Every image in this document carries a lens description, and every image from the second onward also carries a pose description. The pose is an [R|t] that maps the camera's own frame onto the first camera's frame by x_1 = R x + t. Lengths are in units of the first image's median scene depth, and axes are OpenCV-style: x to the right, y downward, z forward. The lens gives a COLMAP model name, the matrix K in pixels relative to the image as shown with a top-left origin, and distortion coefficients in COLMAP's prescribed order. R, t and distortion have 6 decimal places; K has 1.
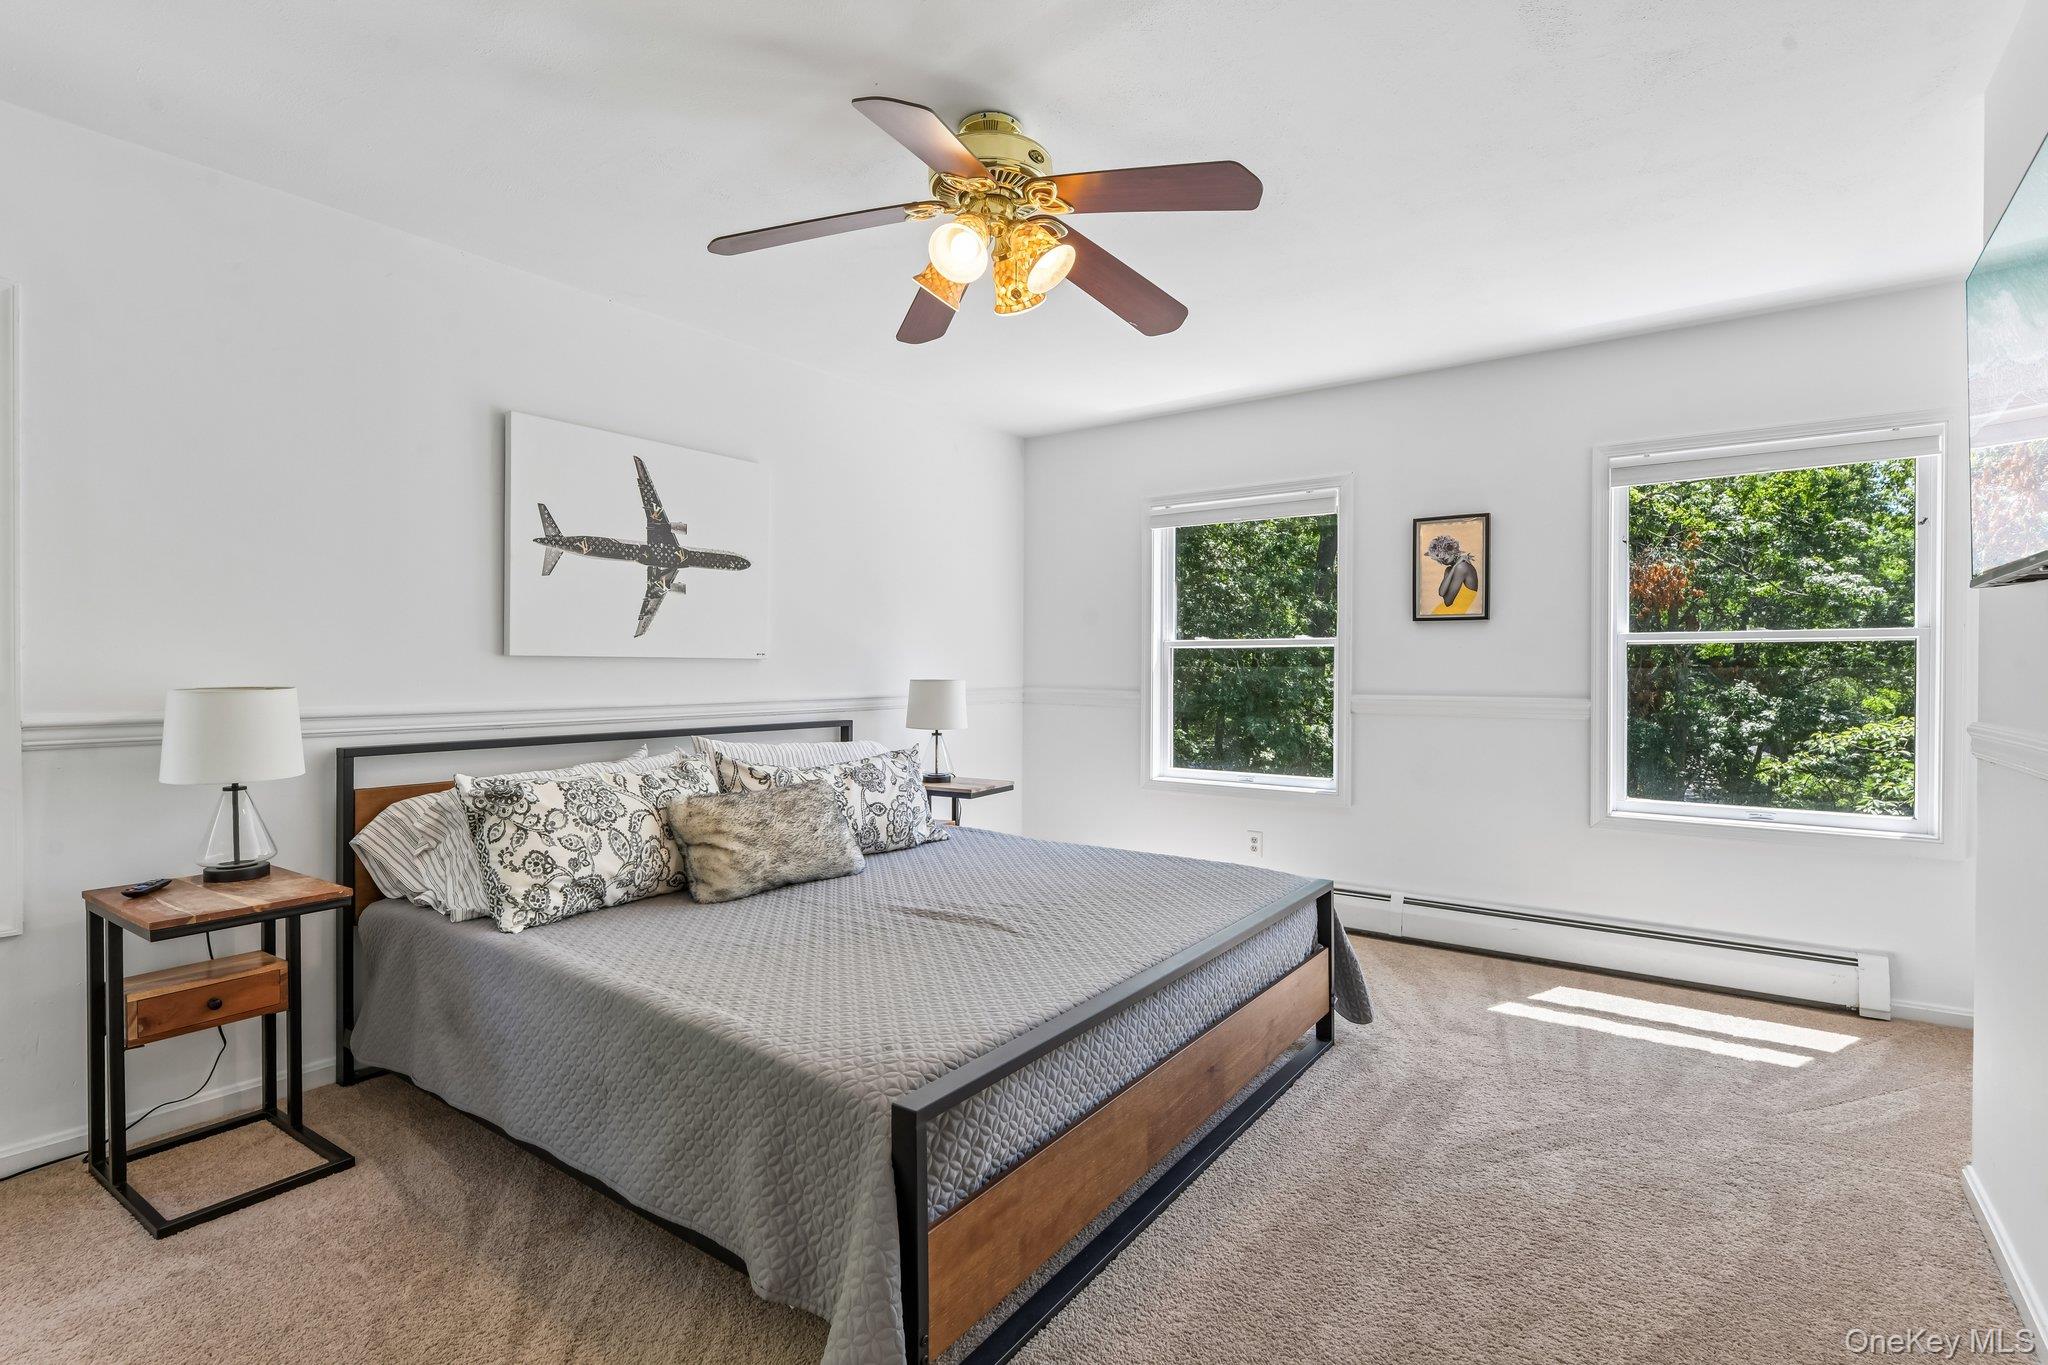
lens RADIAL K [[976.0, 0, 1024.0], [0, 976.0, 682.5], [0, 0, 1]] dist [0.002967, -0.000092]
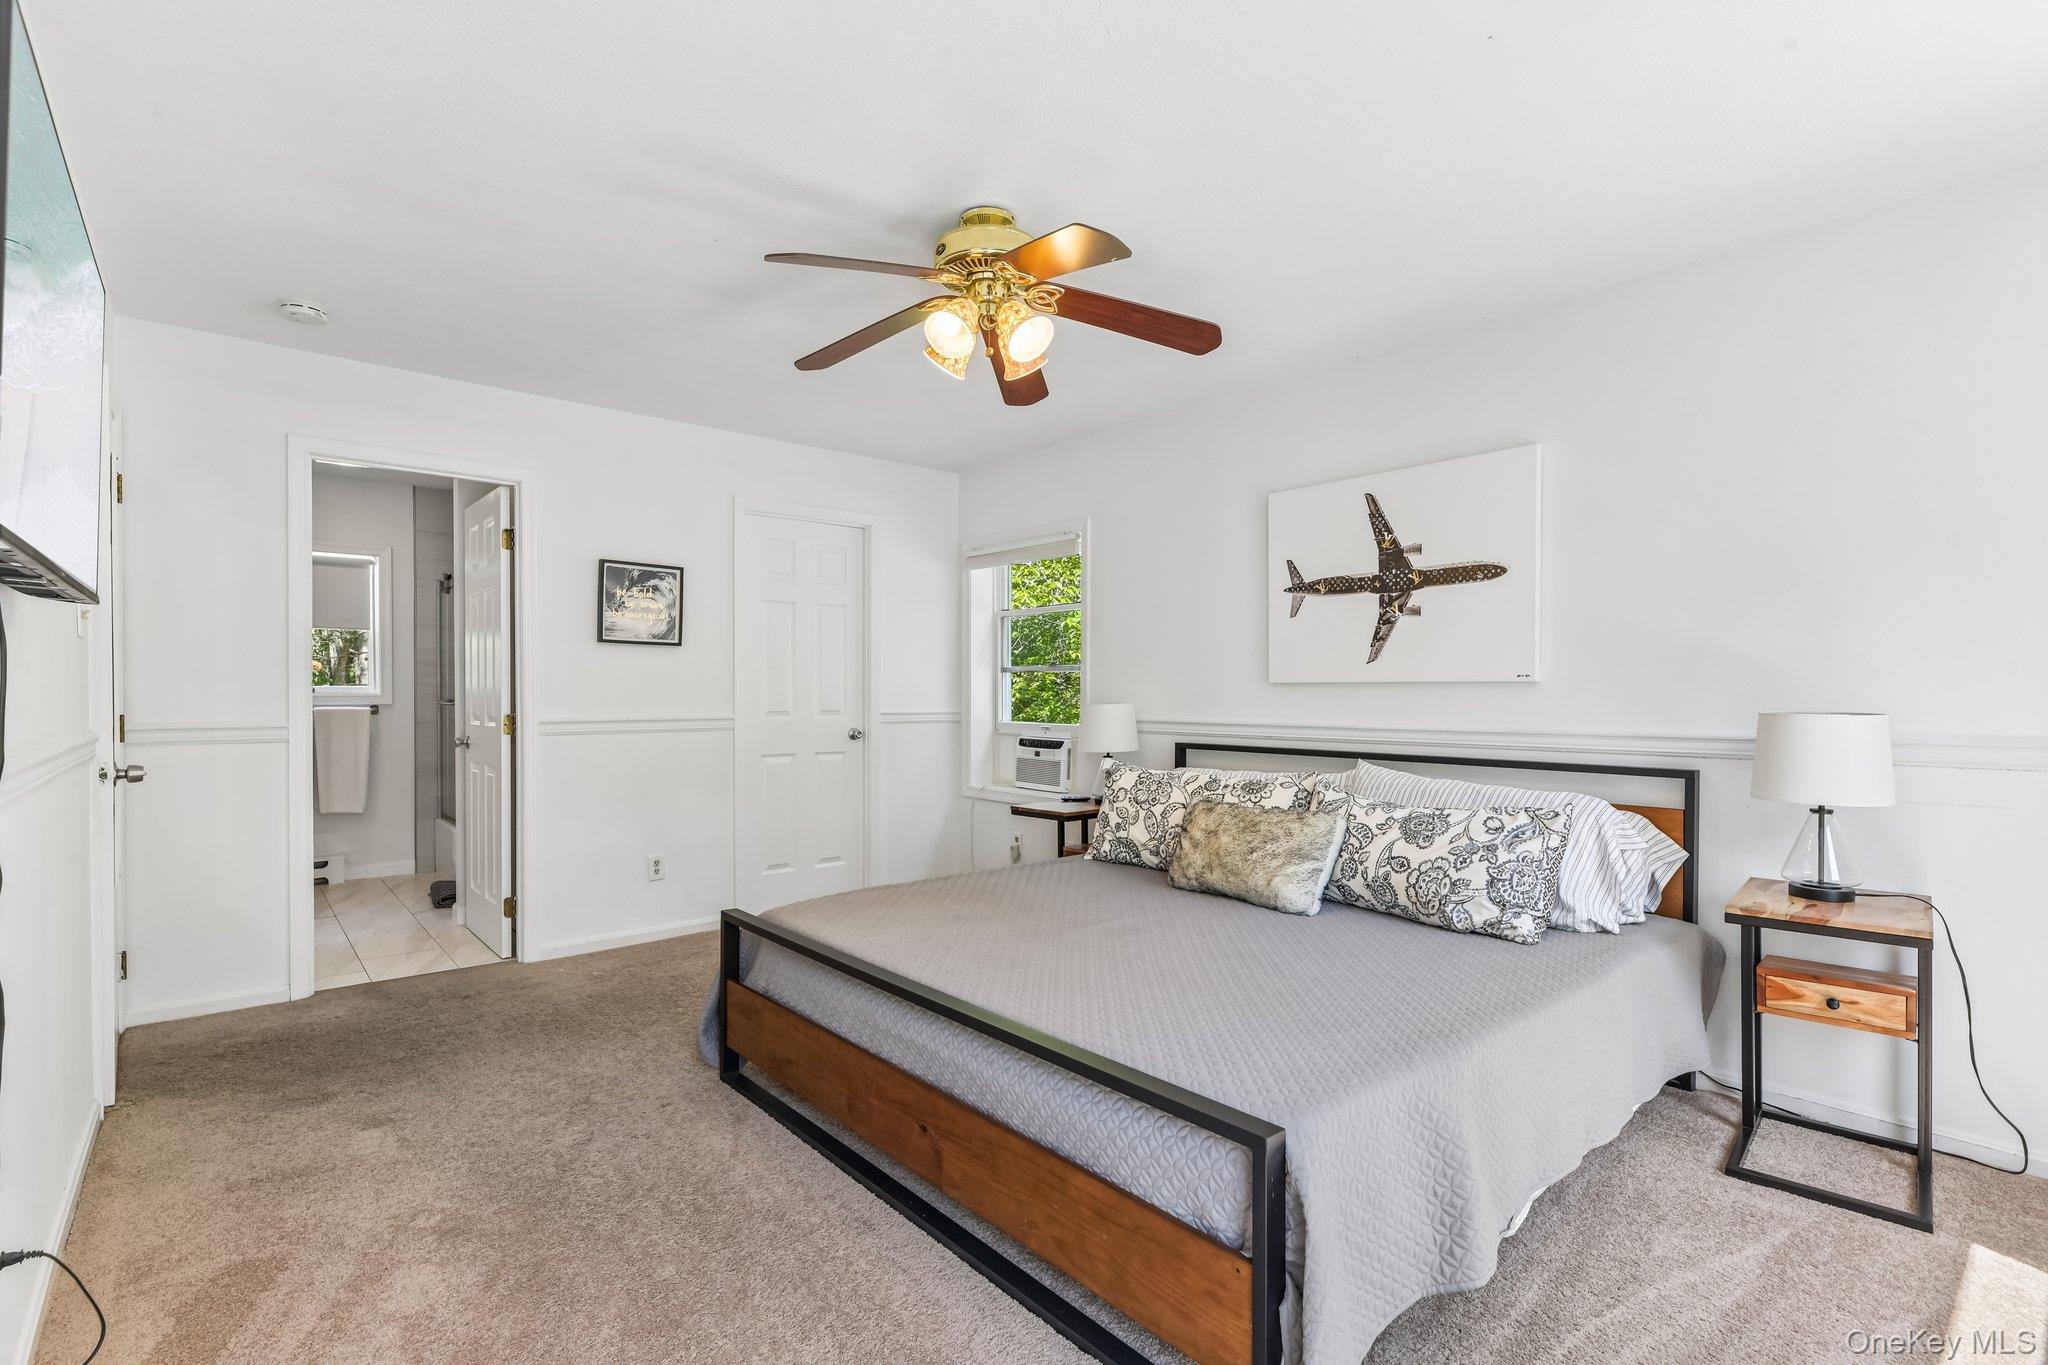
lens RADIAL K [[942.2, 0, 1024.1], [0, 942.2, 706.8], [0, 0, 1]] dist [0.003514, -0.005624]
pose [[-0.238195, 0.013937, -0.971117, 0.716629], [-0.013765, 0.999748, 0.017724, -0.012418], [0.971120, 0.017589, -0.237943, 0.913973]]
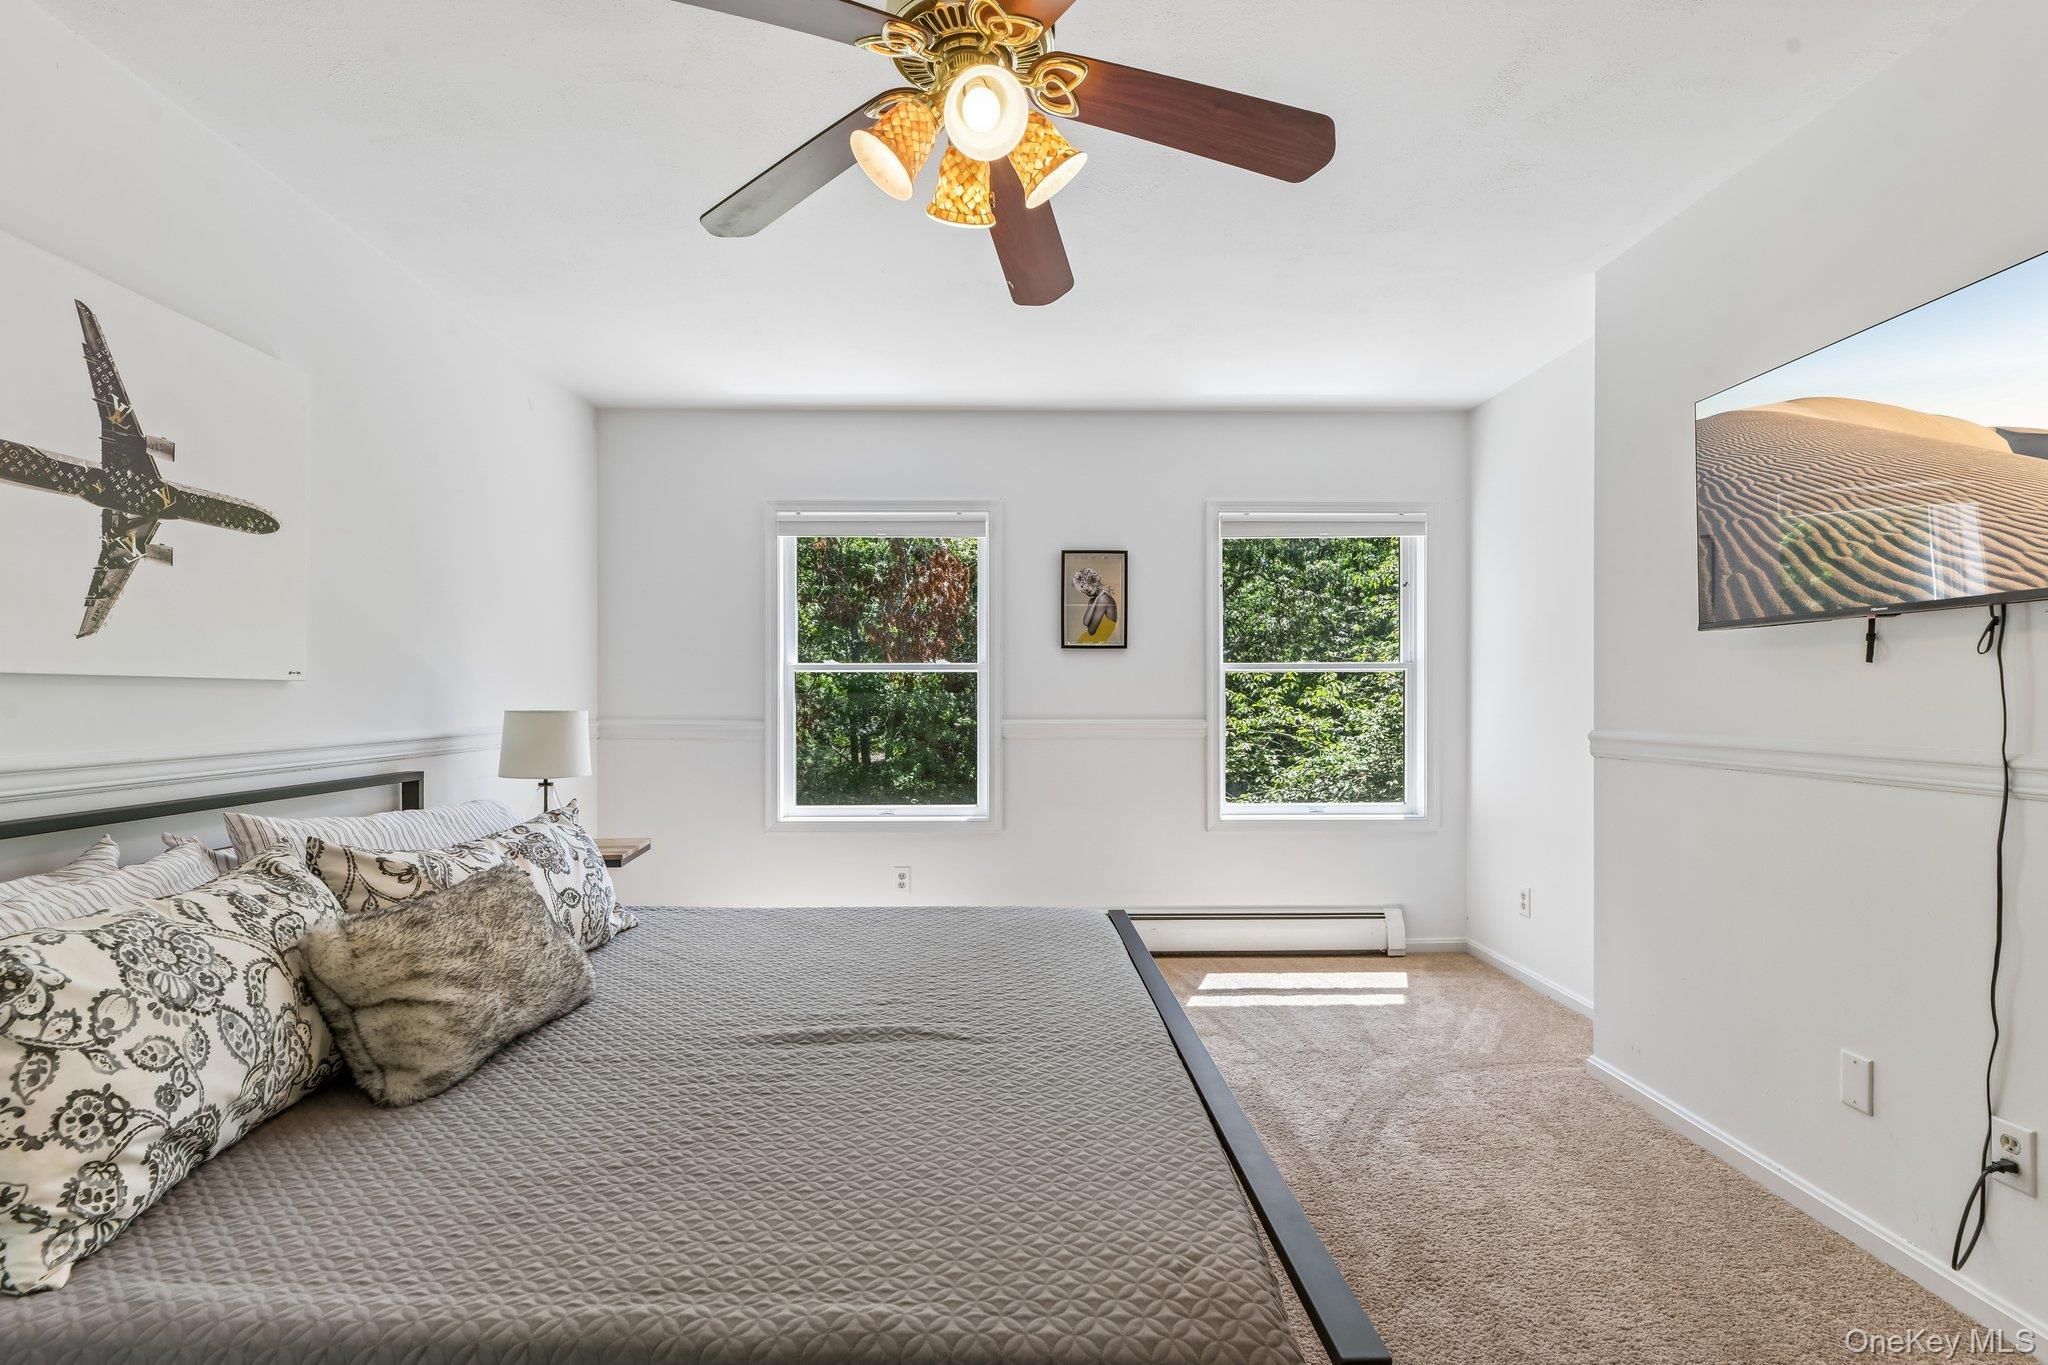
lens RADIAL K [[942.2, 0, 1024.1], [0, 942.2, 706.8], [0, 0, 1]] dist [0.003514, -0.005624]
pose [[0.797589, -0.010287, 0.603113, -0.306382], [0.012339, 0.999924, 0.000737, -0.002220], [-0.603074, 0.006854, 0.797655, 0.283107]]
